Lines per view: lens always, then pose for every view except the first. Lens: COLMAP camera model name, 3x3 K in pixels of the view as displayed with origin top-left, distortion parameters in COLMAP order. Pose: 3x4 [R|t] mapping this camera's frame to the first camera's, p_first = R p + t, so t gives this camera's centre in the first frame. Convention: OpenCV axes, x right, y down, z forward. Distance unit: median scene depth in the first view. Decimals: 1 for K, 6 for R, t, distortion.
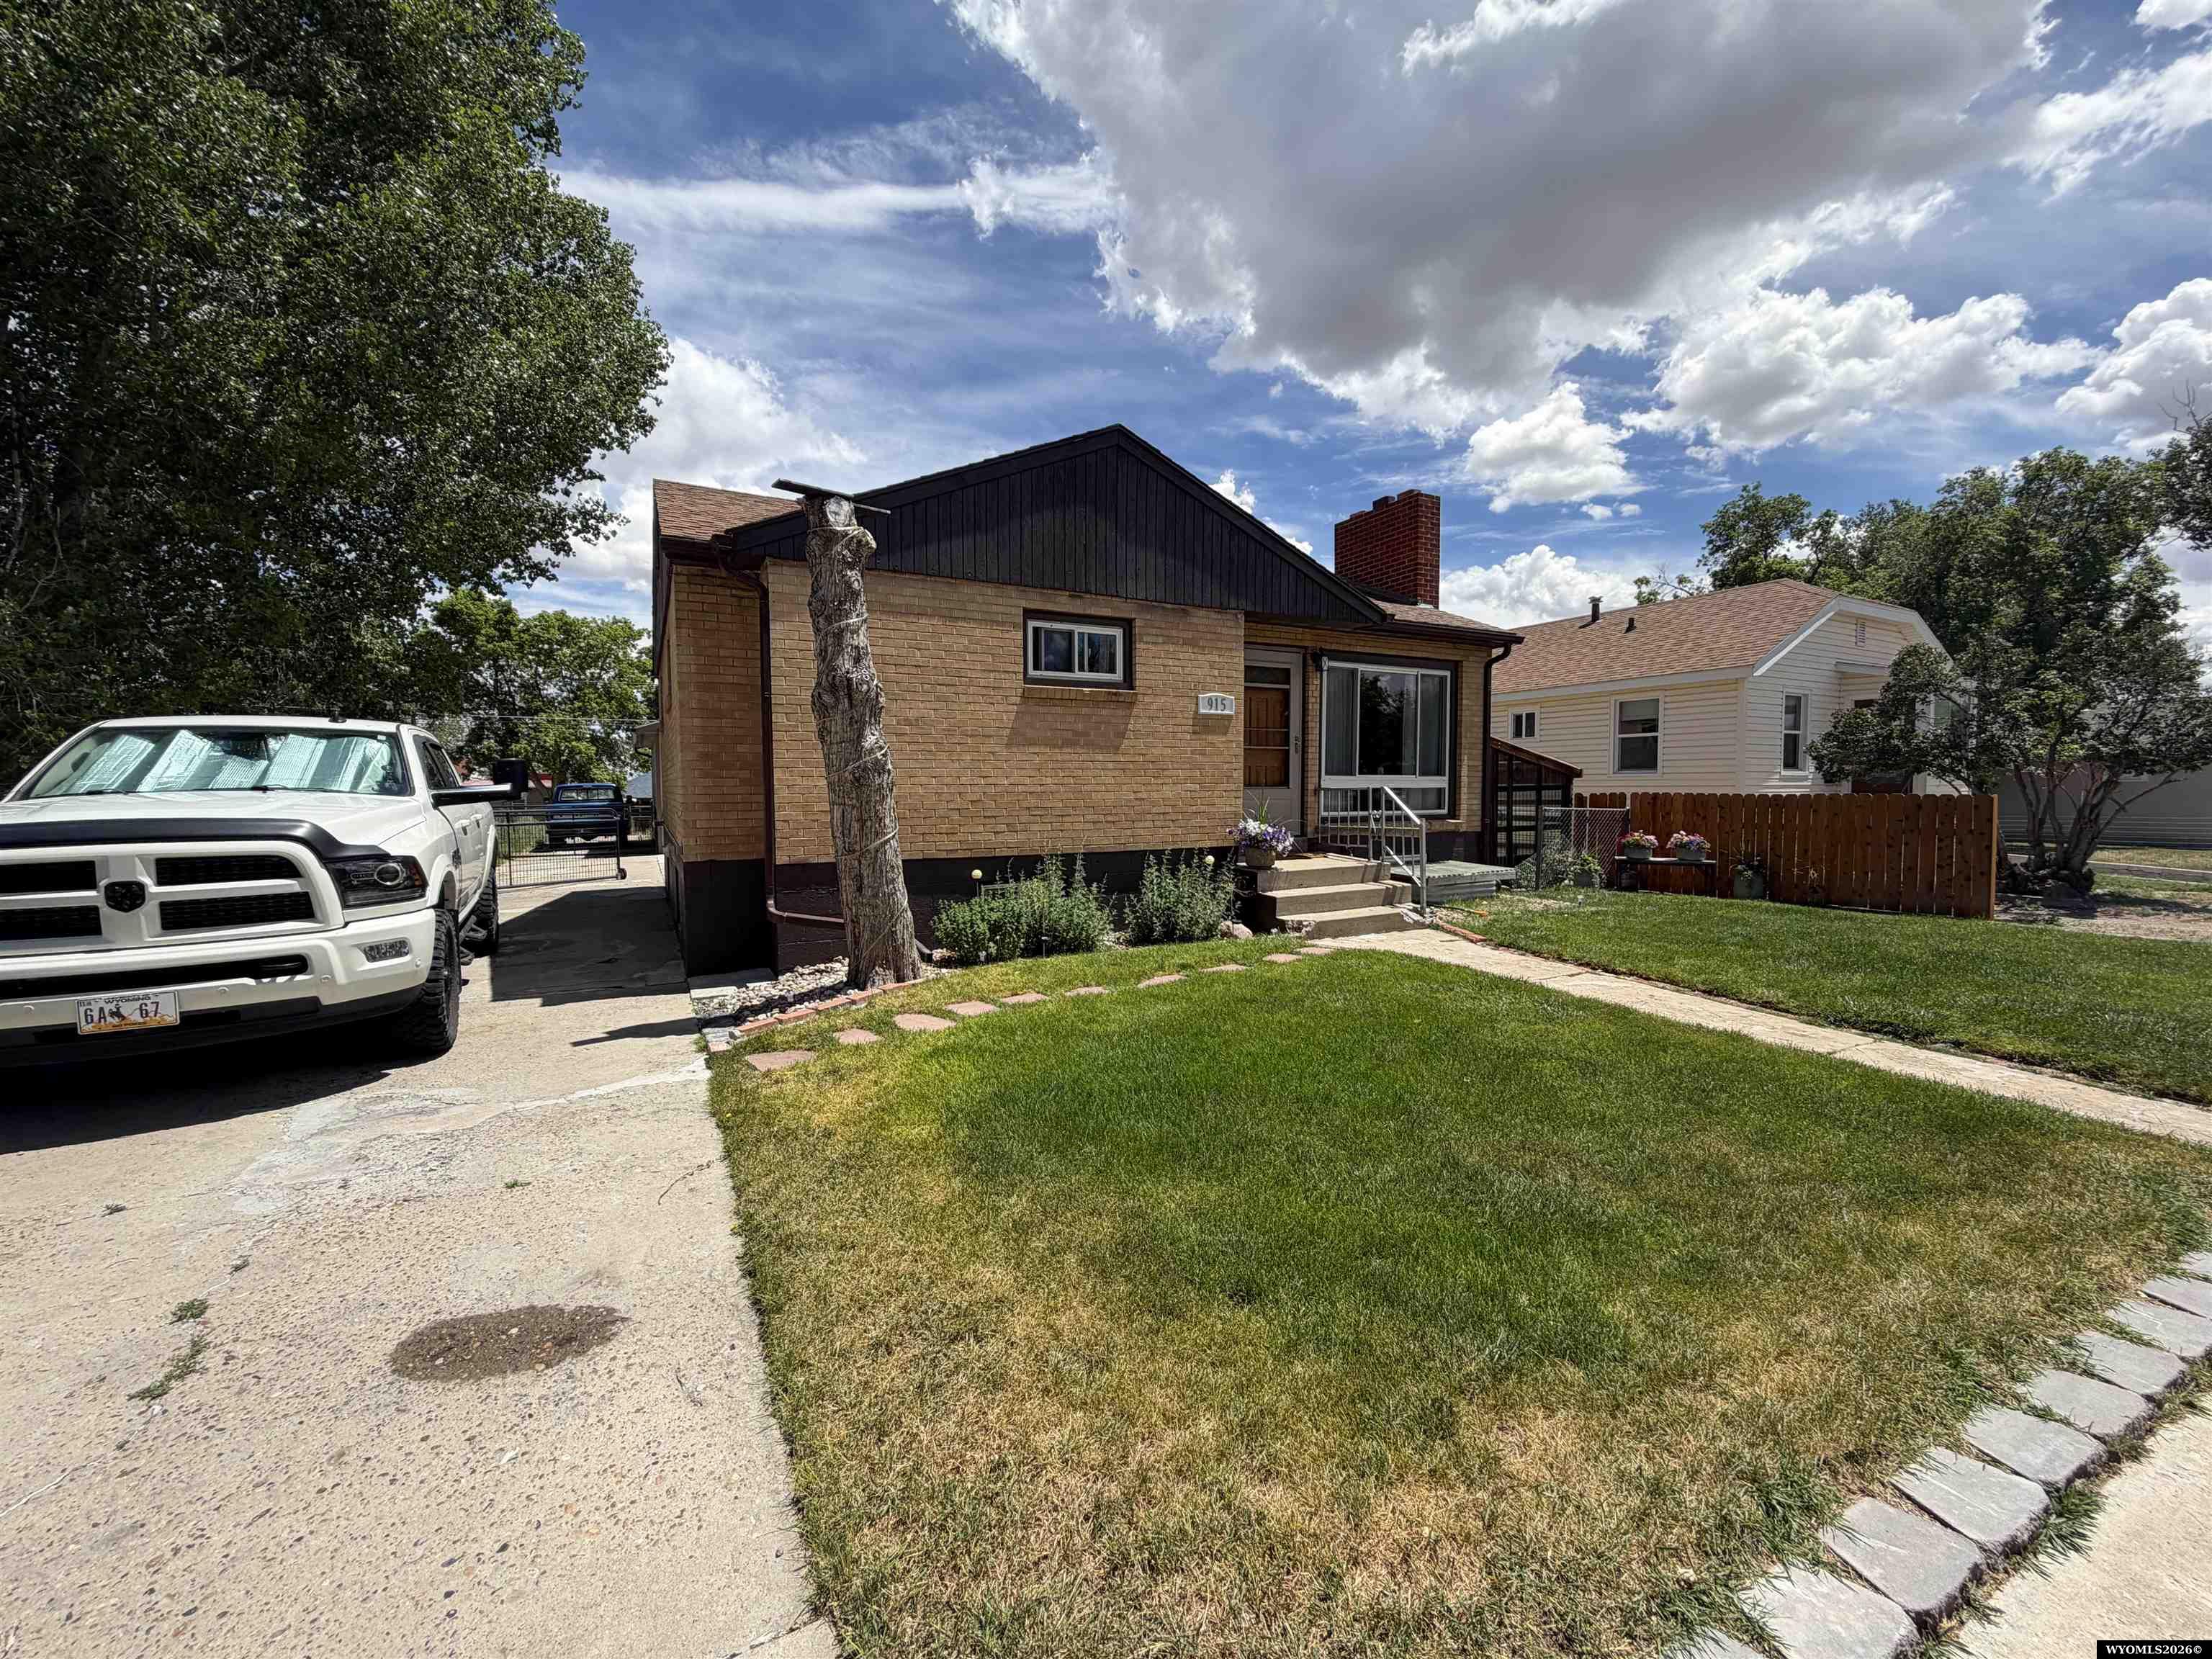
lens RADIAL K [[878.8, 0, 1102.5], [0, 878.8, 831.9], [0, 0, 1]] dist [0.000081, -0.000295]
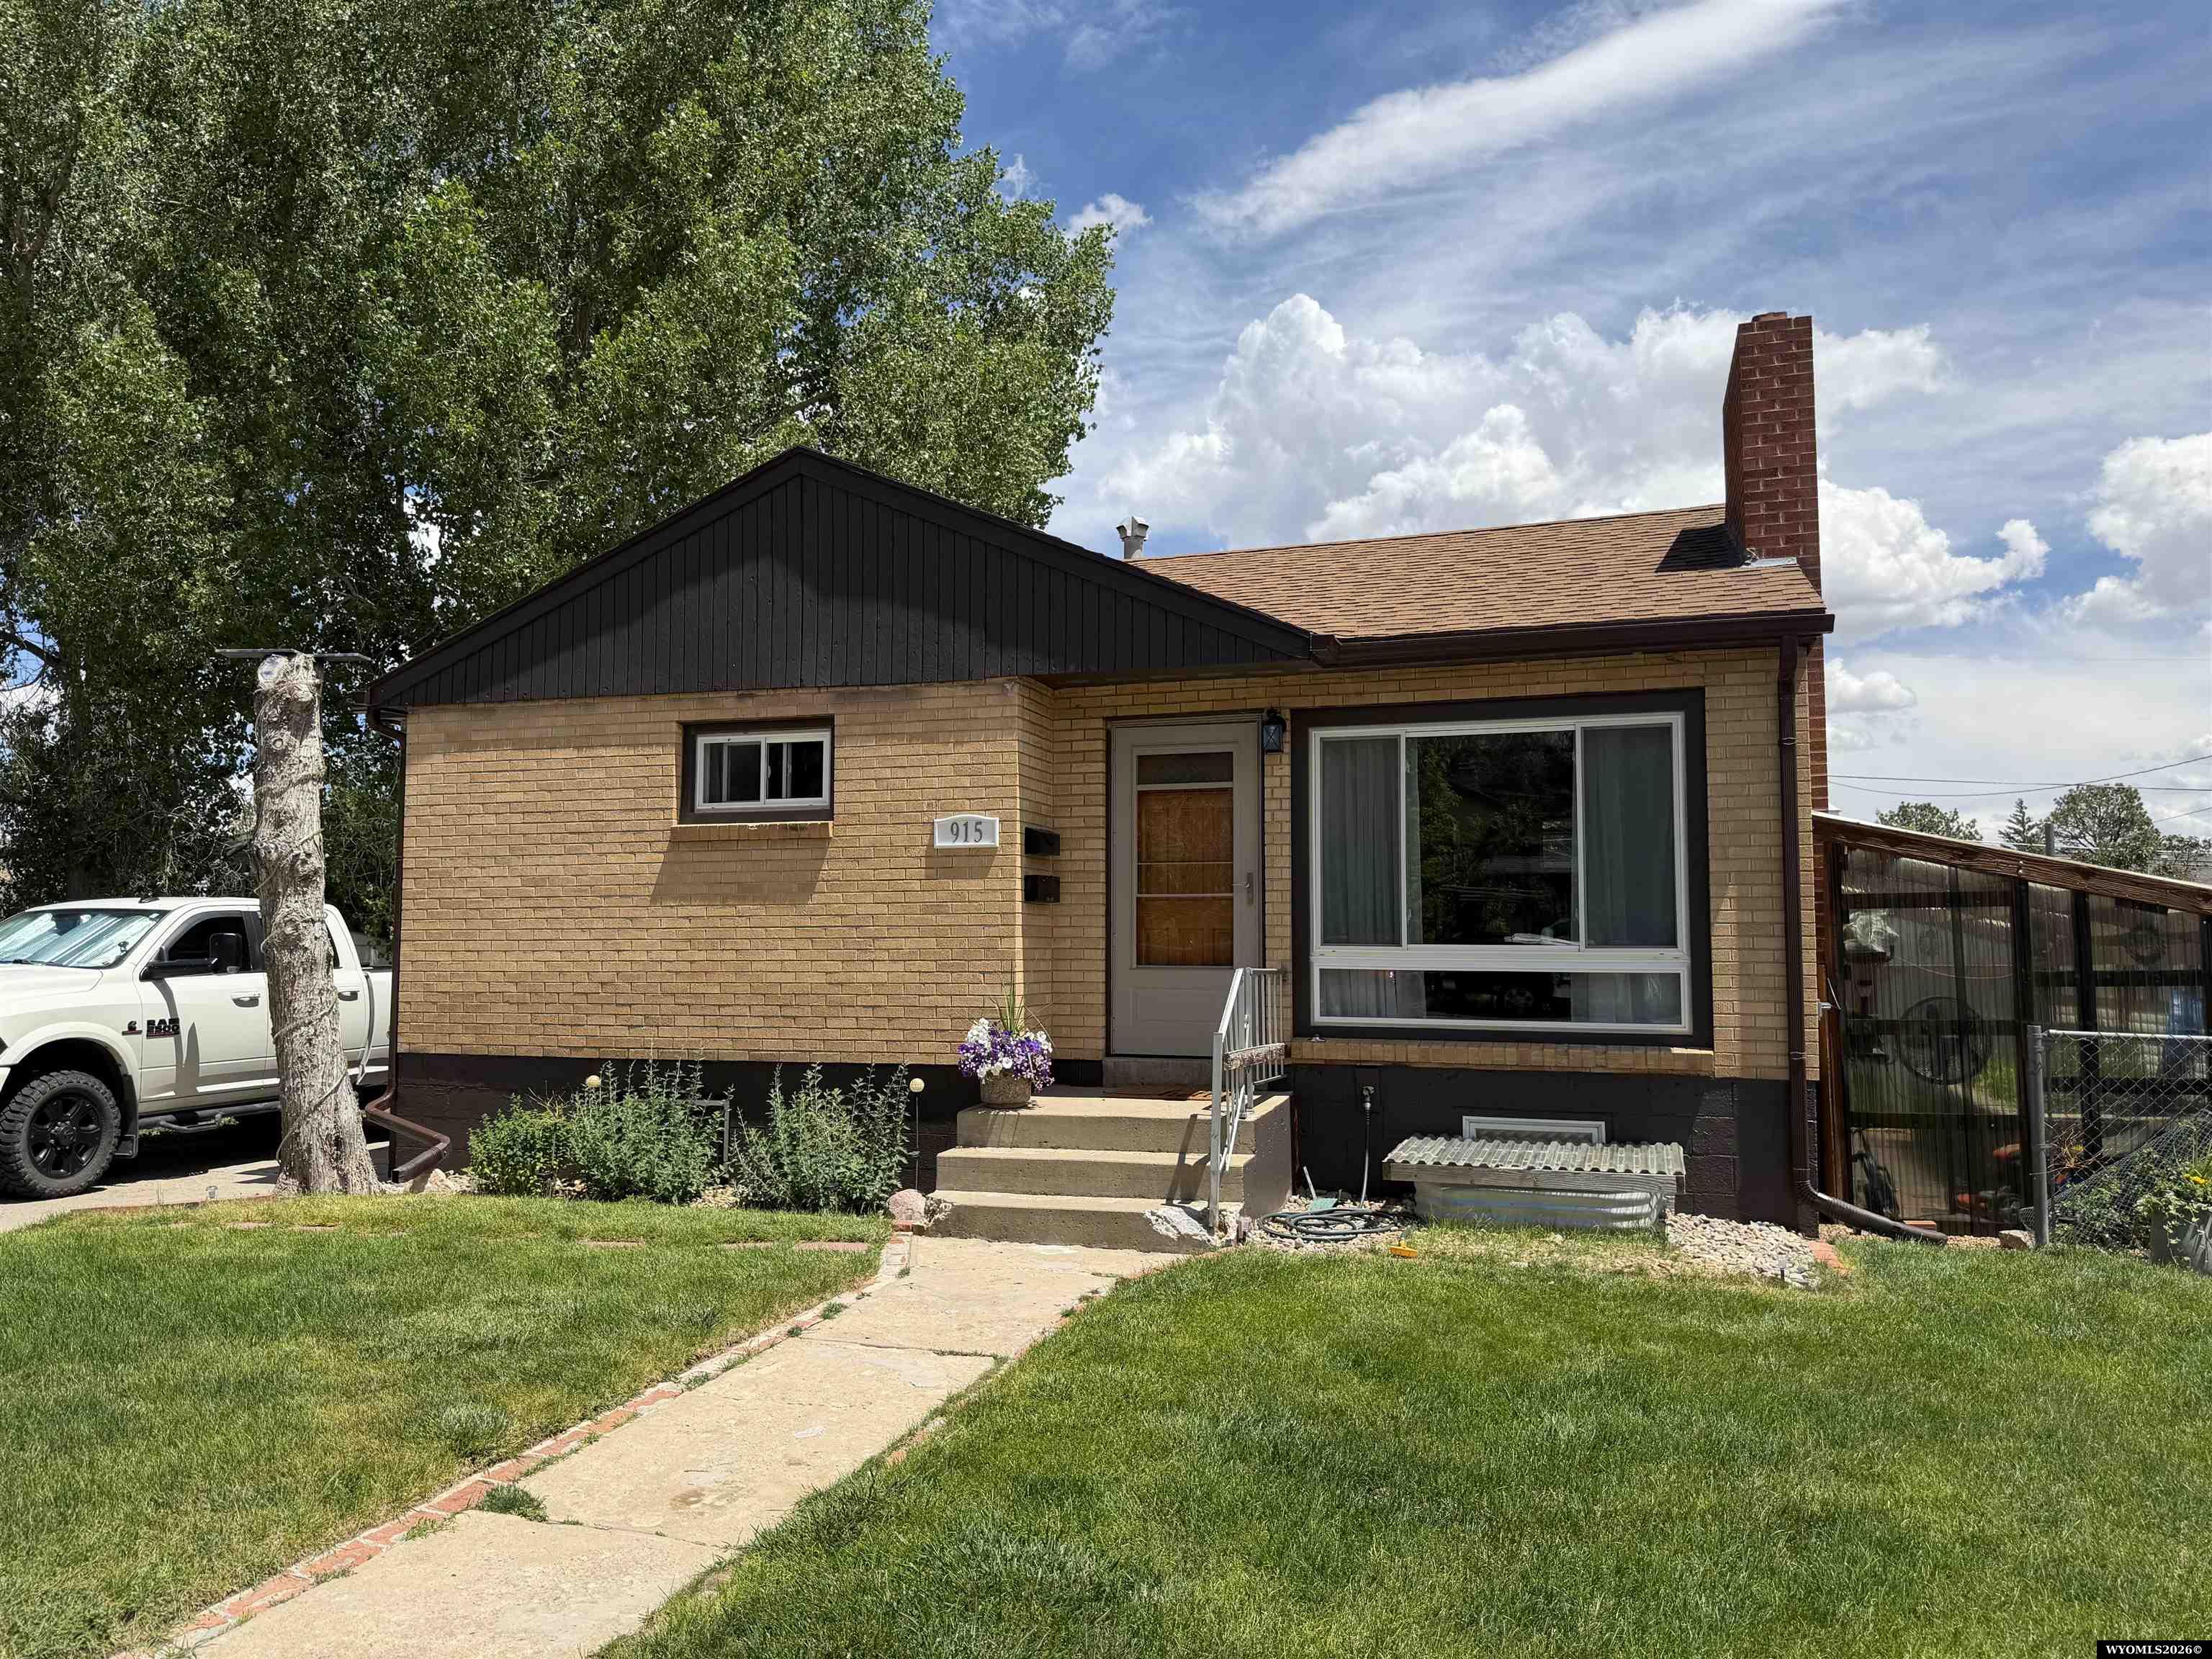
lens RADIAL K [[1519.0, 0, 1106.0], [0, 1519.0, 829.5], [0, 0, 1]] dist [0.076825, -0.091276]
pose [[0.695846, -0.051283, -0.716357, 1.028756], [-0.041010, 0.992983, -0.110922, -0.035068], [0.717019, 0.106562, 0.688860, 0.363518]]
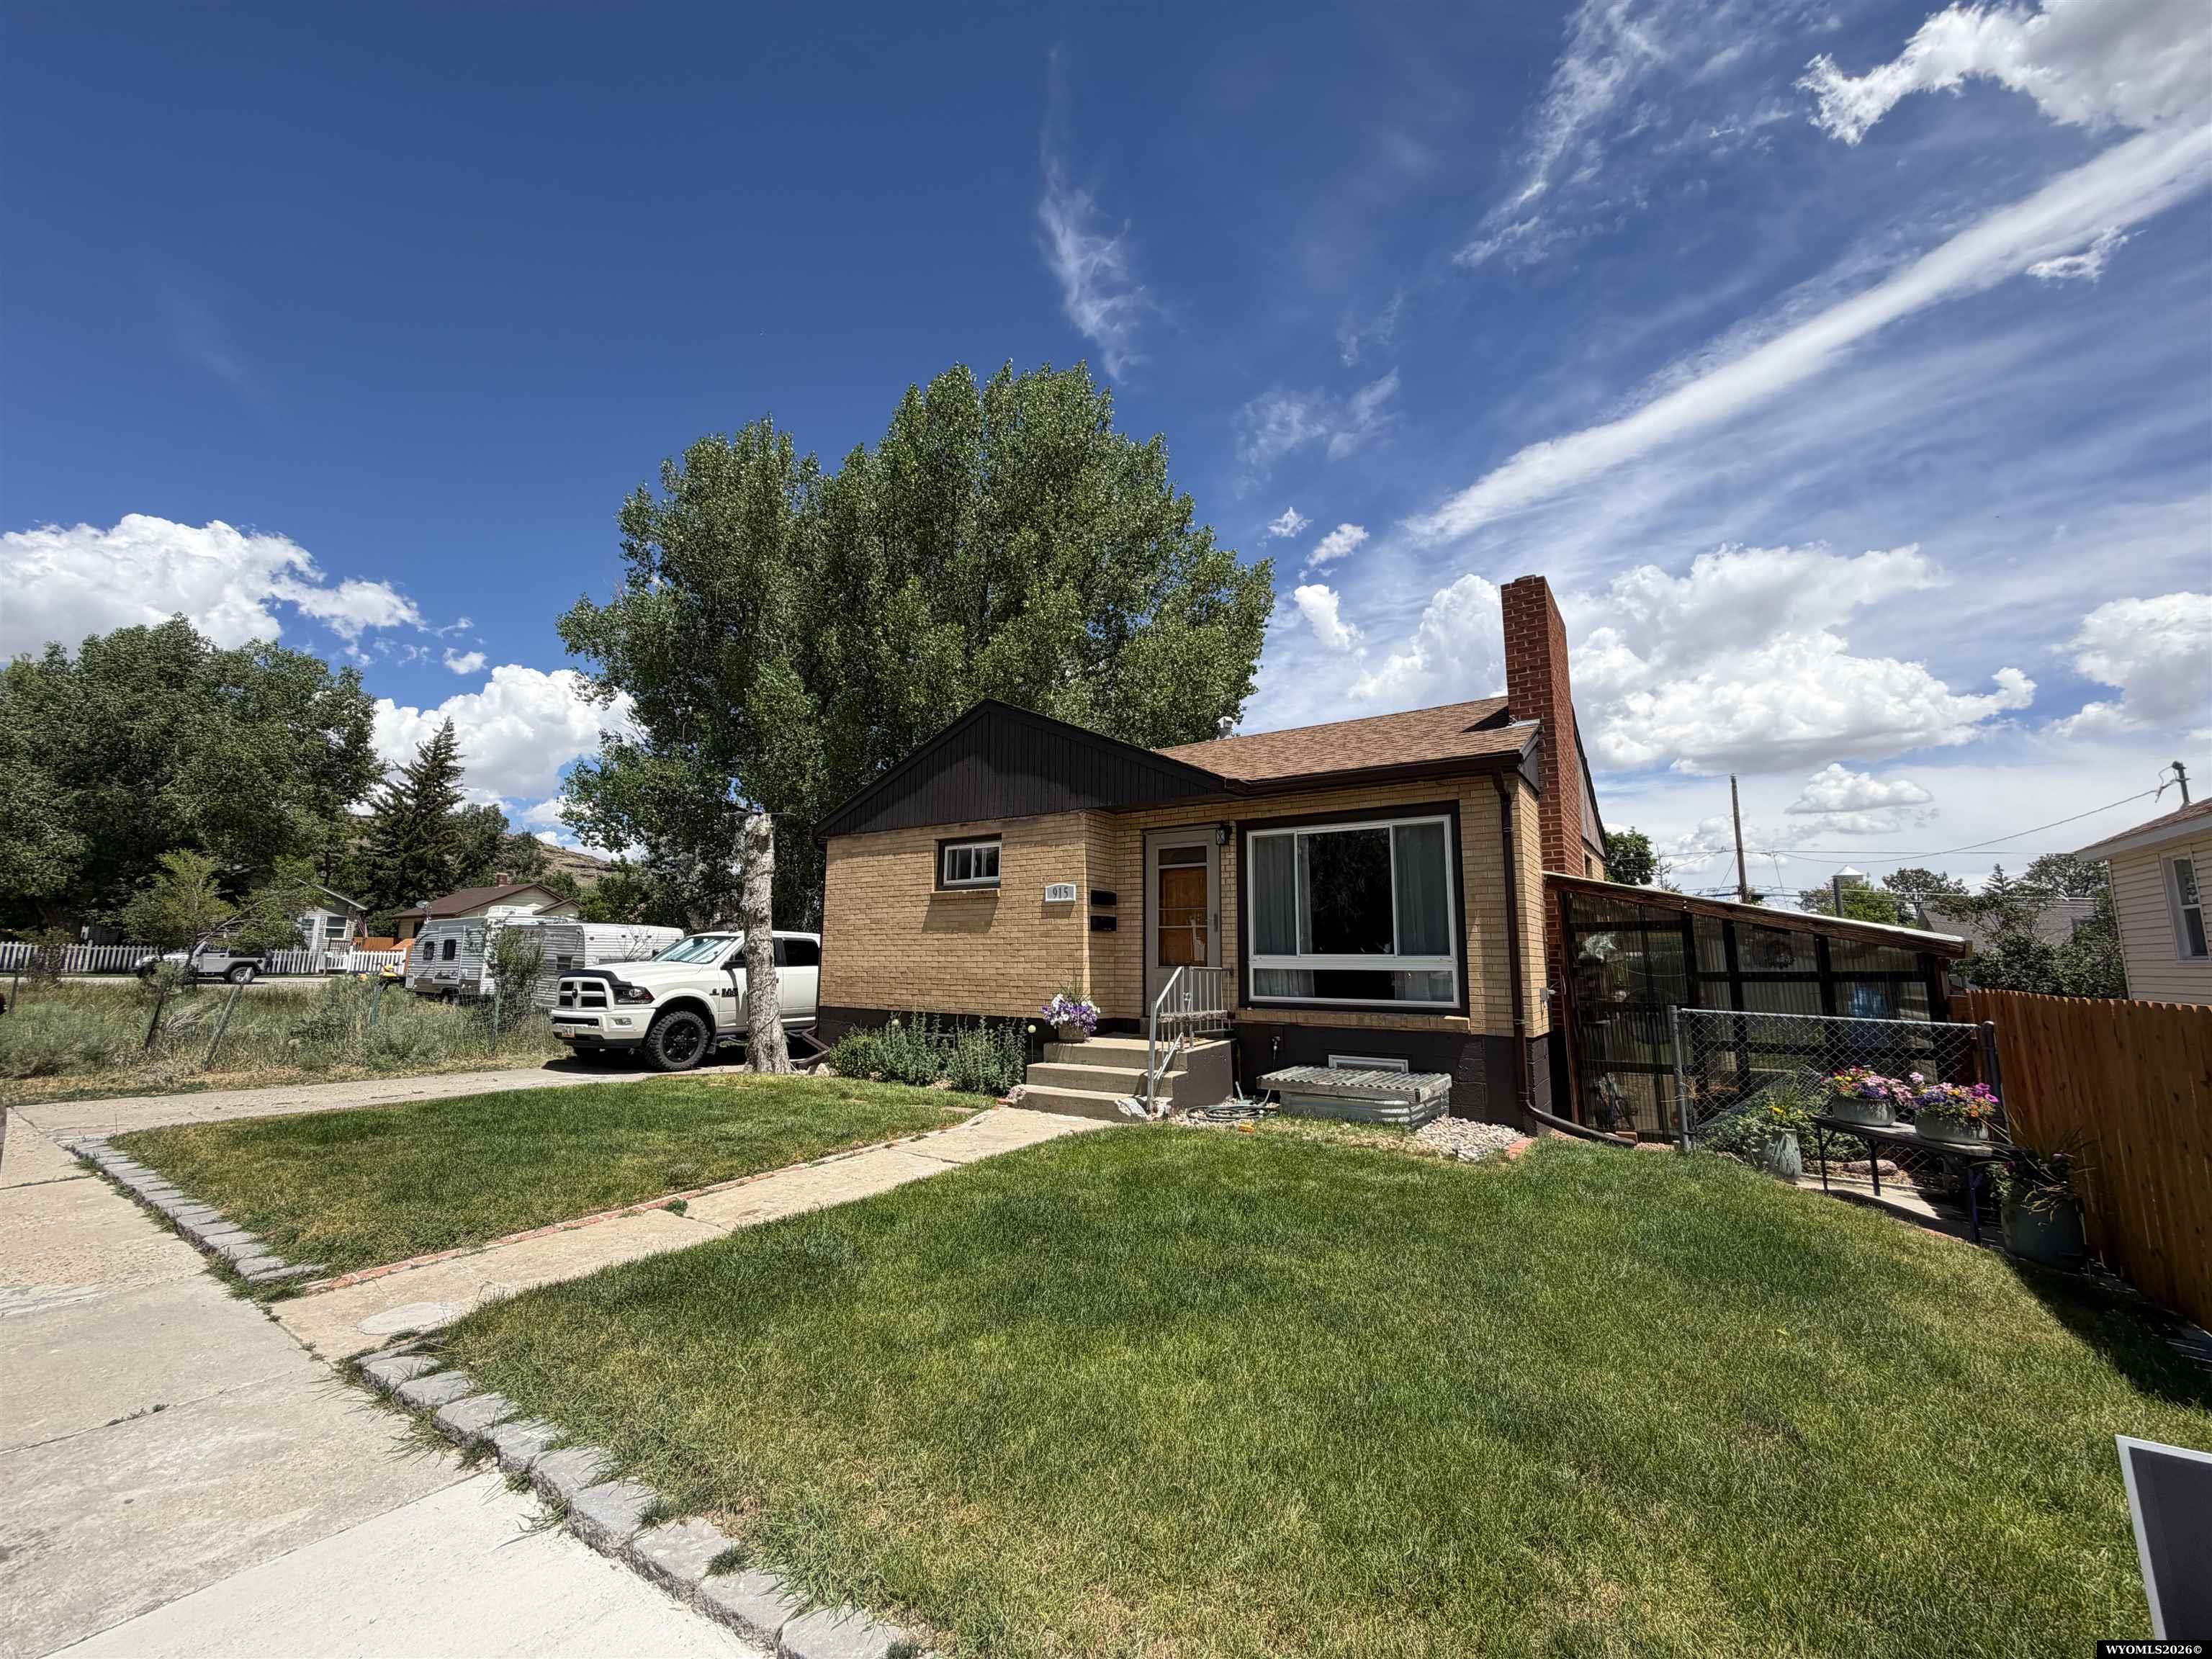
lens RADIAL K [[878.8, 0, 1102.5], [0, 878.8, 831.9], [0, 0, 1]] dist [0.000081, -0.000295]
pose [[0.463167, -0.125801, -0.877297, 1.258090], [-0.056813, 0.983624, -0.171042, -0.032343], [0.884448, 0.129063, 0.448435, 0.562306]]
